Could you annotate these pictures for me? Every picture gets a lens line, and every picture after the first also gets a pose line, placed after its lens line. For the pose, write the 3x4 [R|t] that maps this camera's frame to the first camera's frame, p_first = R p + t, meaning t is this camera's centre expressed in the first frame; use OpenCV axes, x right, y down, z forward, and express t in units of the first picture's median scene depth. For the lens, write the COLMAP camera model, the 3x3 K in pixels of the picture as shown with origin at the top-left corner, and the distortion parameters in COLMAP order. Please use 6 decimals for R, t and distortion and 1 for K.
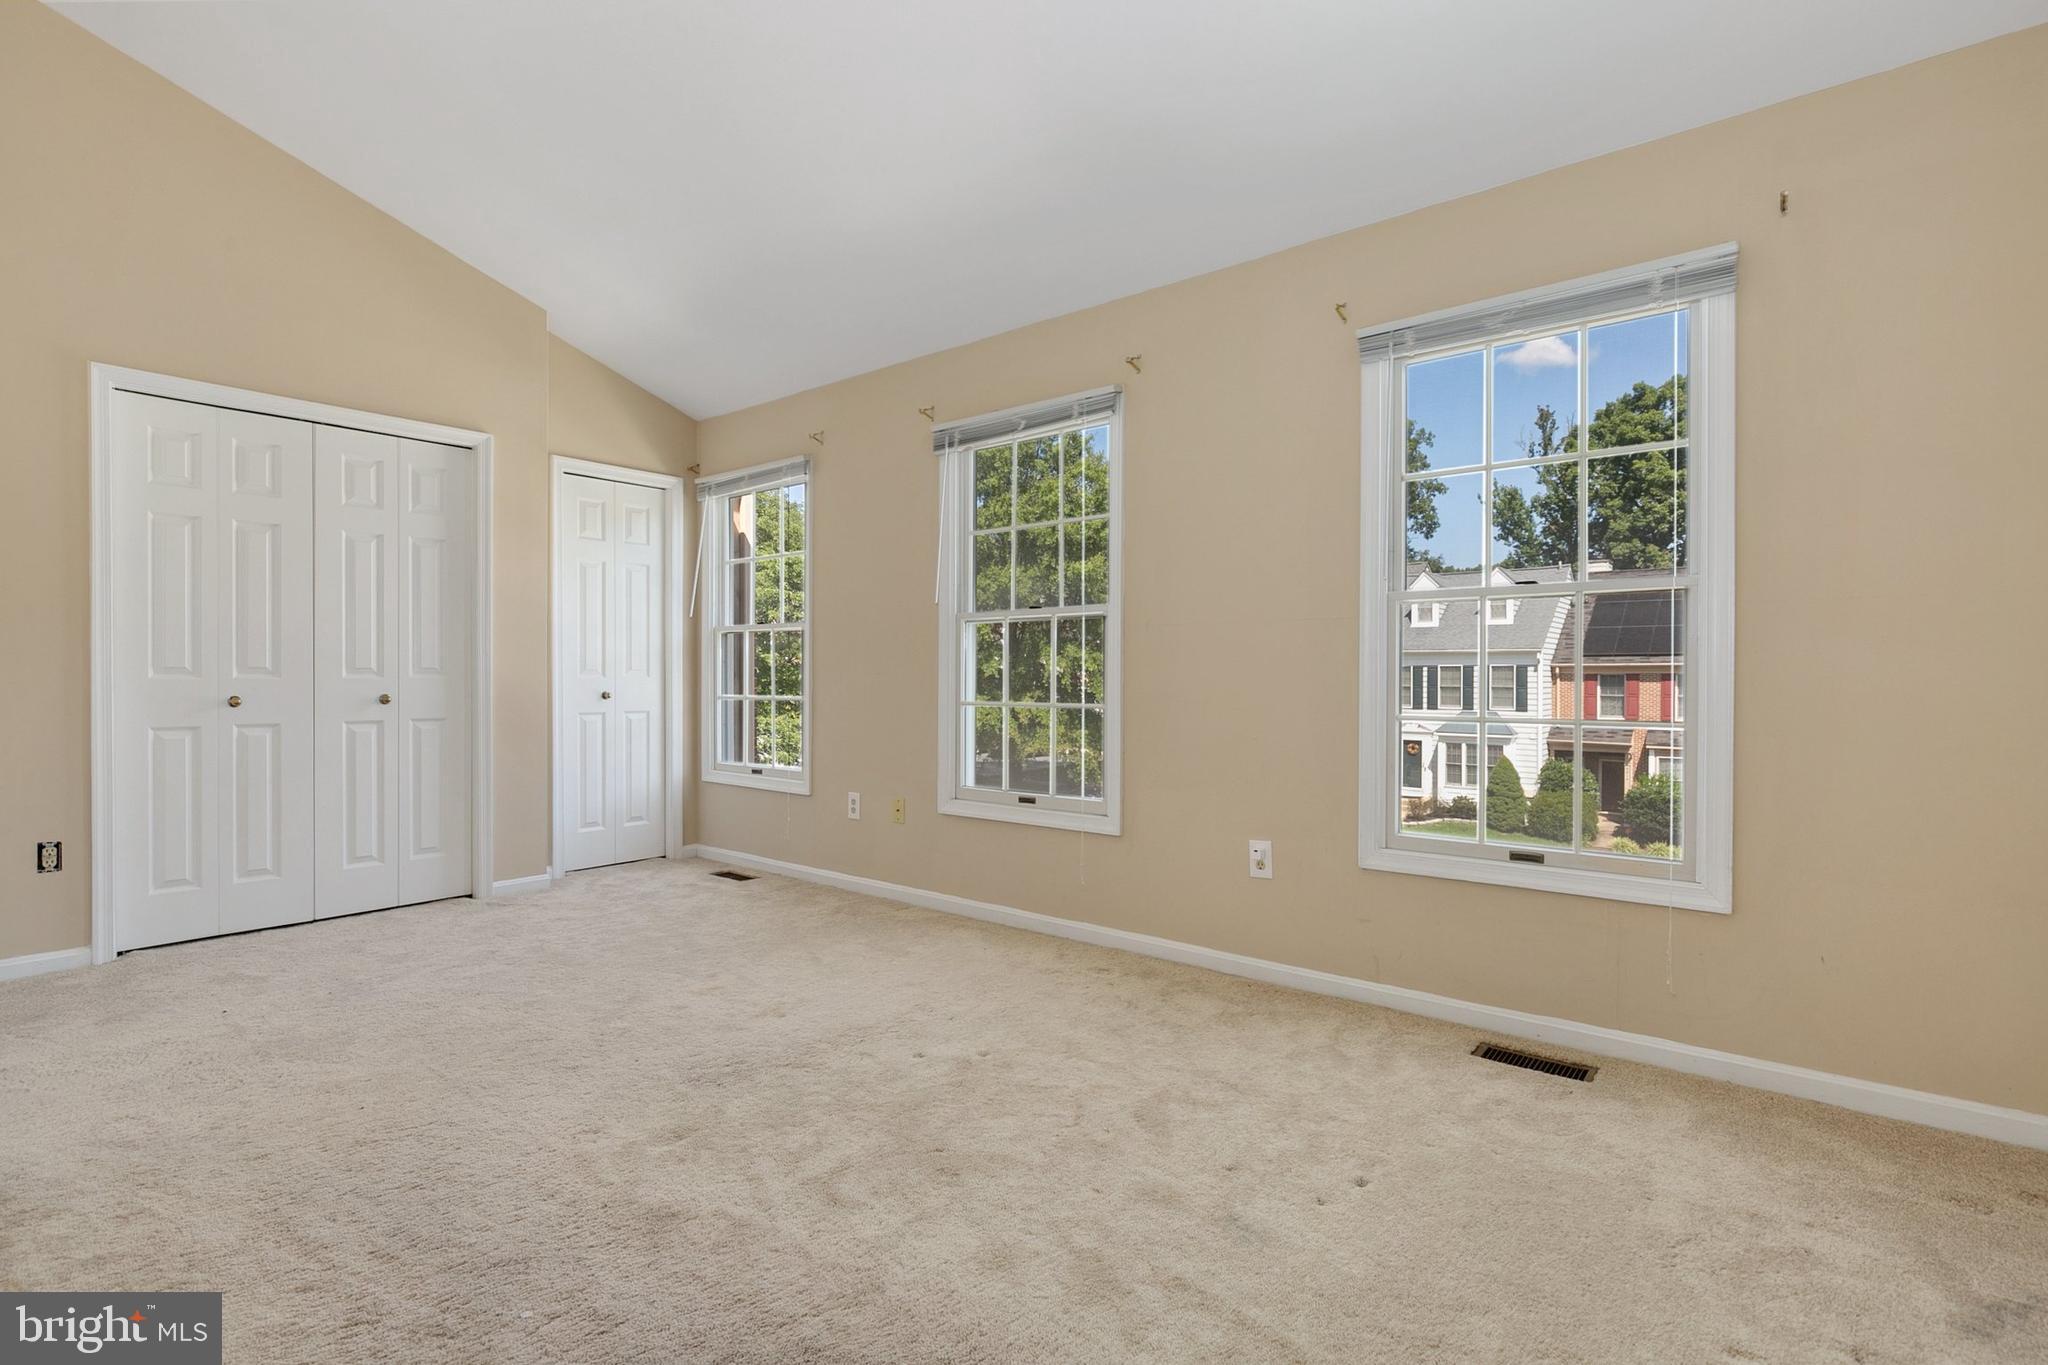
lens RADIAL K [[937.6, 0, 1024.0], [0, 937.6, 682.5], [0, 0, 1]] dist [-0.000931, -0.000110]
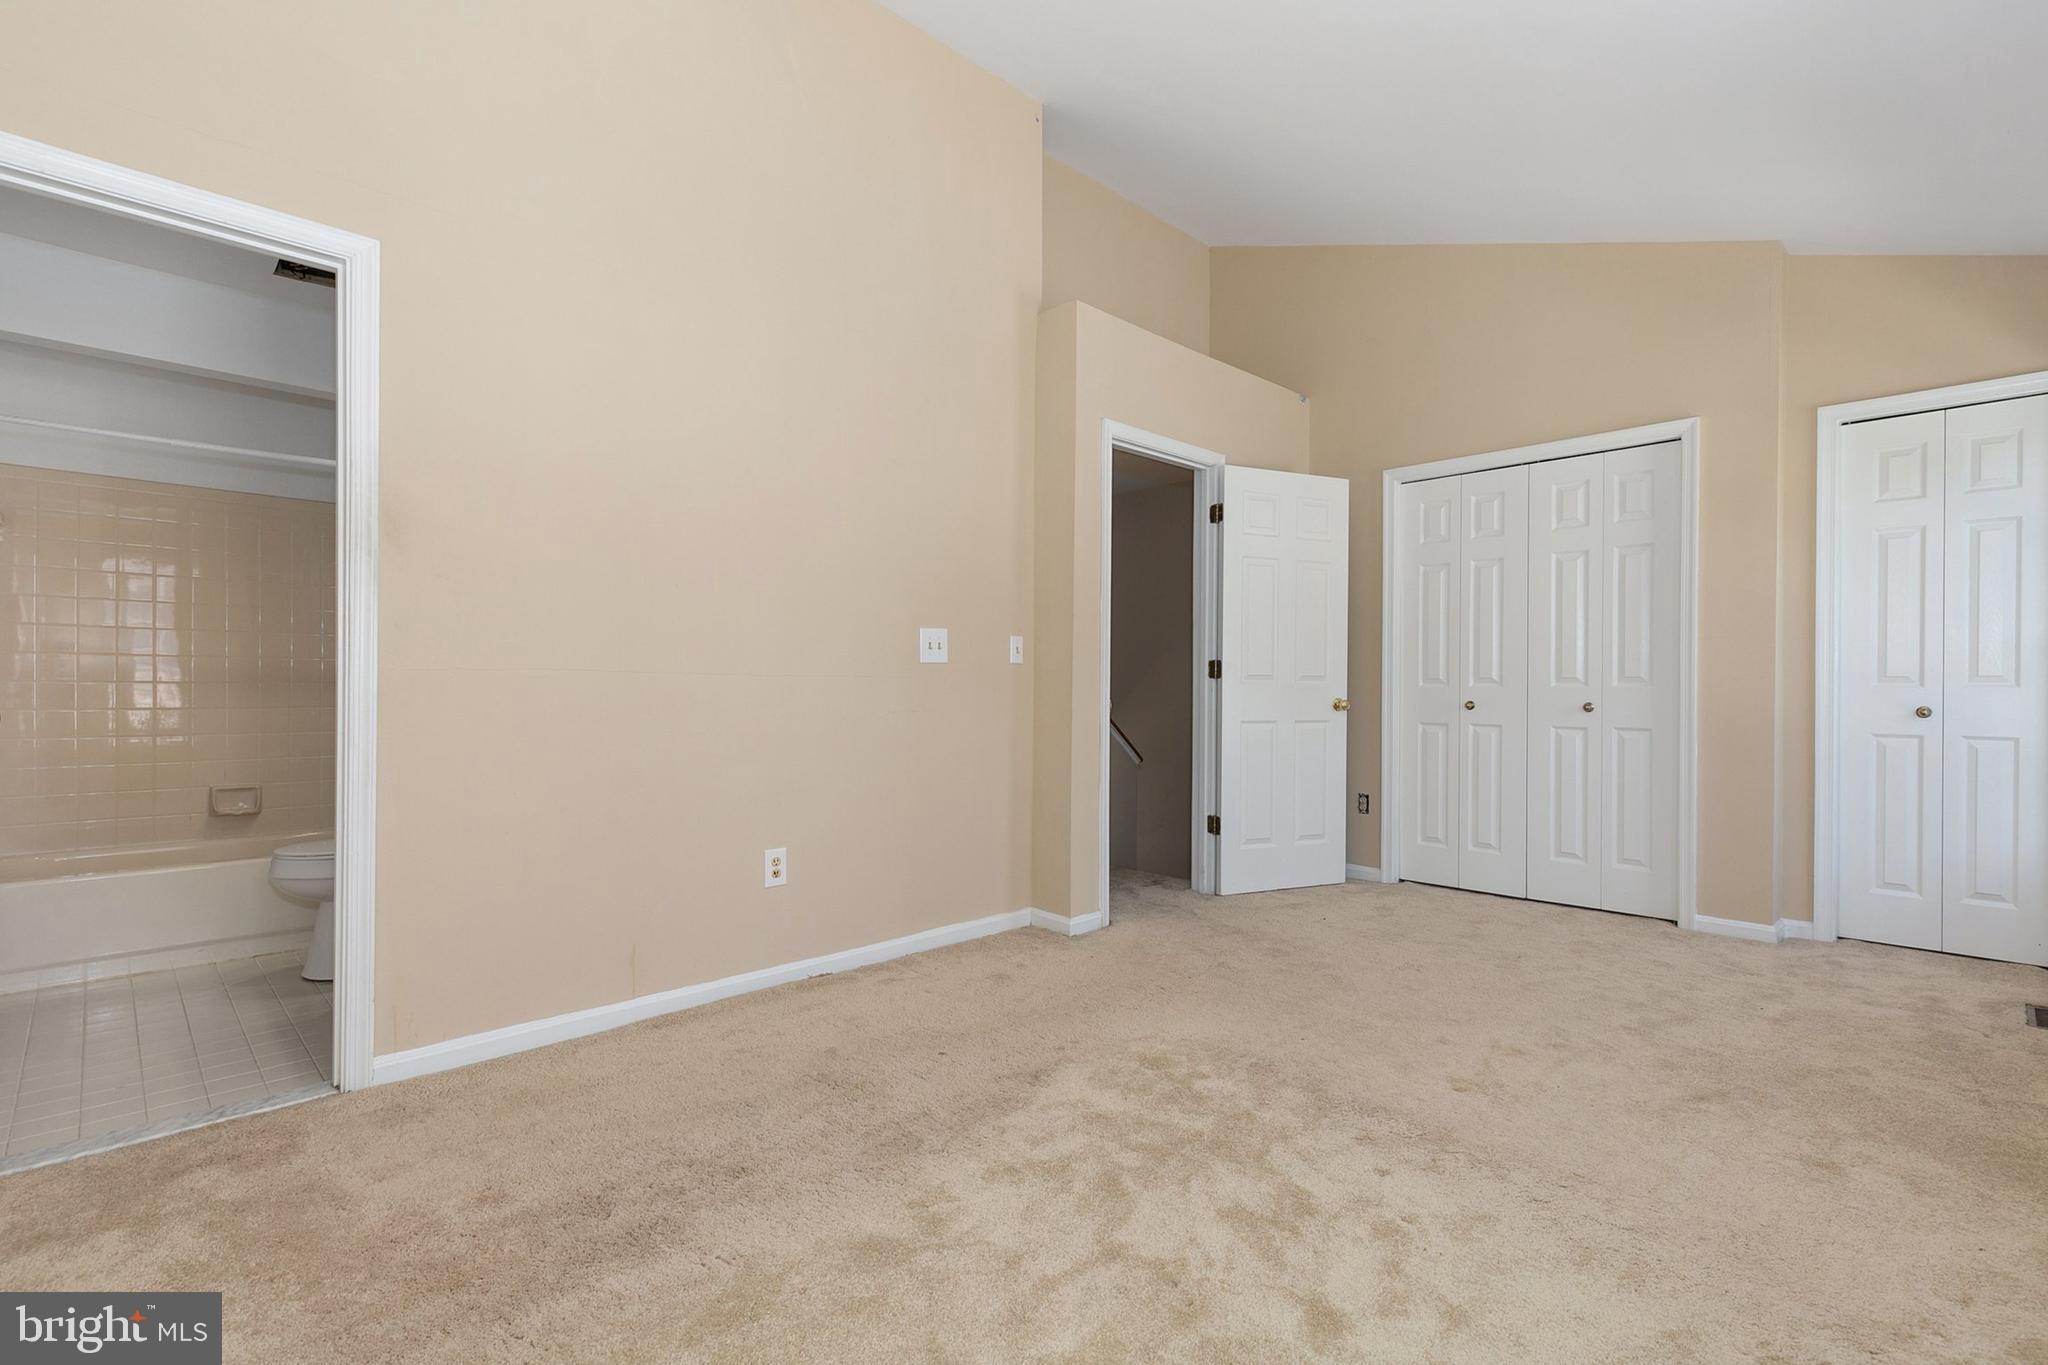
lens RADIAL K [[931.8, 0, 1019.6], [0, 931.8, 691.8], [0, 0, 1]] dist [0.005919, -0.000392]
pose [[-0.107016, 0.006120, -0.994238, 0.427613], [-0.008372, 0.999940, 0.007056, -0.001514], [0.994222, 0.009078, -0.106958, 0.487323]]
